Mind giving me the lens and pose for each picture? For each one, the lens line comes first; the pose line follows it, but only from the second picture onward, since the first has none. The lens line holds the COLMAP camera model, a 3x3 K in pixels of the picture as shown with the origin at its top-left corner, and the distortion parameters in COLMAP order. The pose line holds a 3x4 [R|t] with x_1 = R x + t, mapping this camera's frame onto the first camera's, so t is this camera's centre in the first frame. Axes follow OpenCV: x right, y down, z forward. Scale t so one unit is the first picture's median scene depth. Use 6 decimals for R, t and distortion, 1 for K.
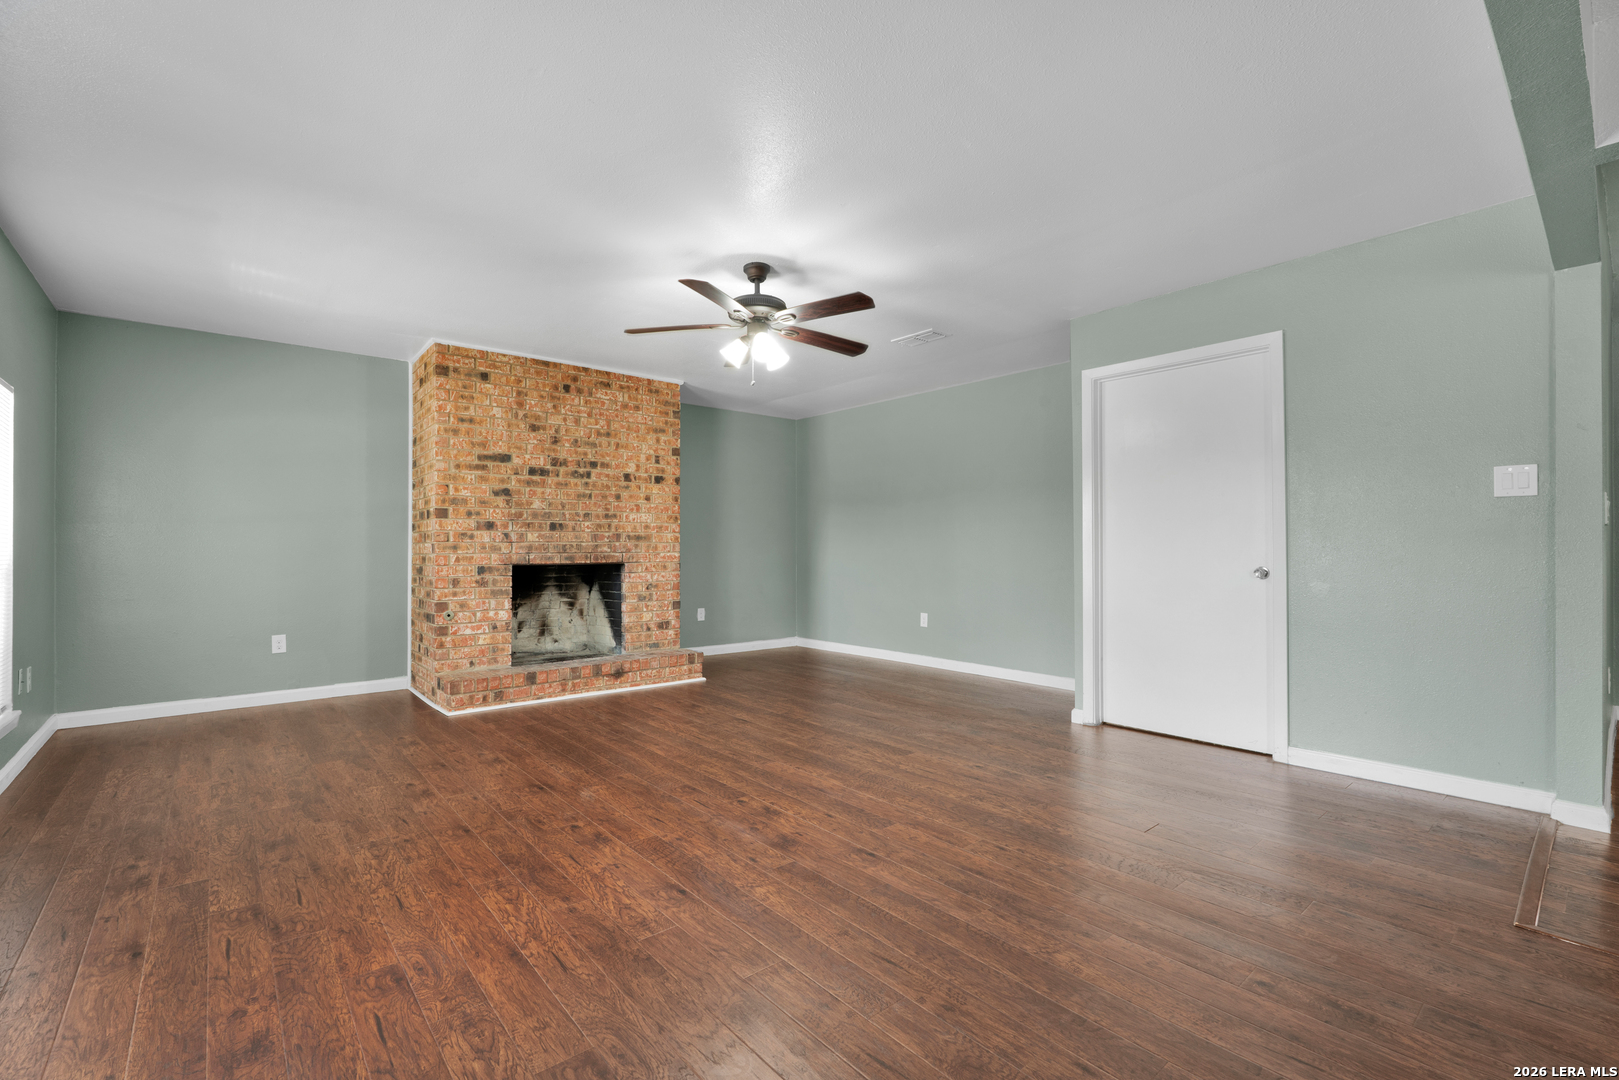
lens RADIAL K [[705.1, 0, 812.6], [0, 705.1, 537.8], [0, 0, 1]] dist [-0.004432, -0.000179]
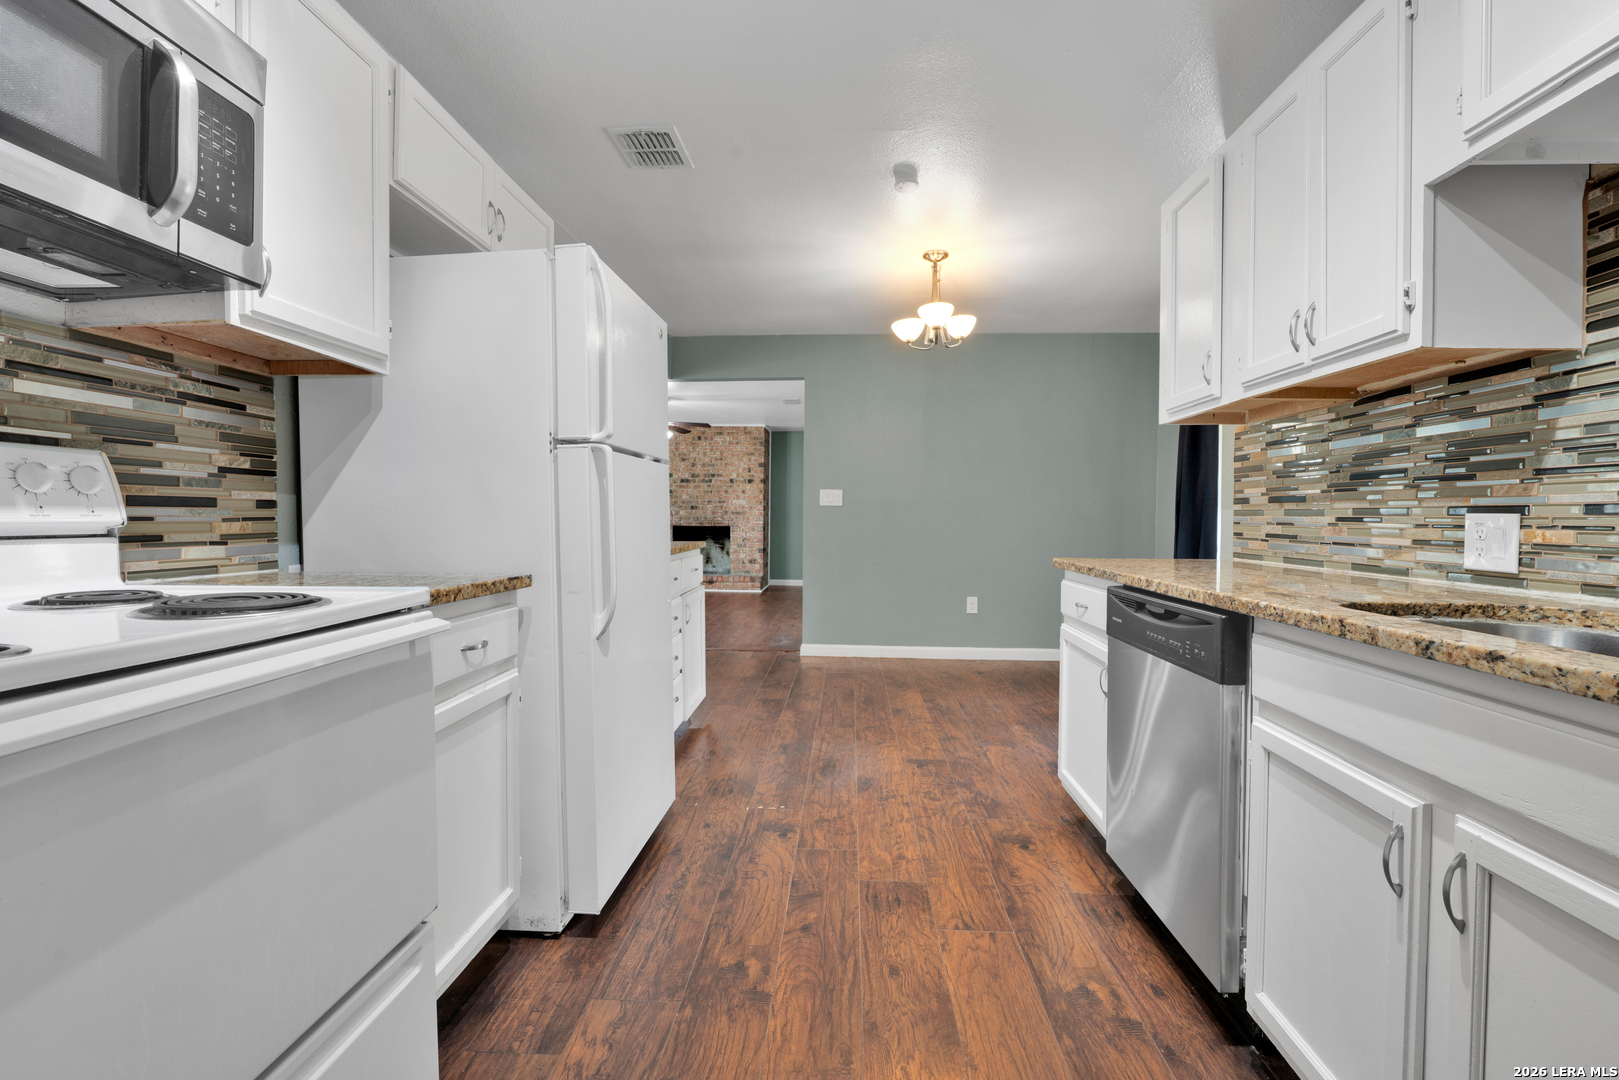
lens RADIAL K [[705.1, 0, 817.2], [0, 705.1, 531.9], [0, 0, 1]] dist [-0.004432, -0.000179]
pose [[0.726627, 0.015437, -0.686859, 1.192240], [-0.000836, 0.999767, 0.021586, 0.009487], [0.687032, -0.015111, 0.726470, -0.211204]]
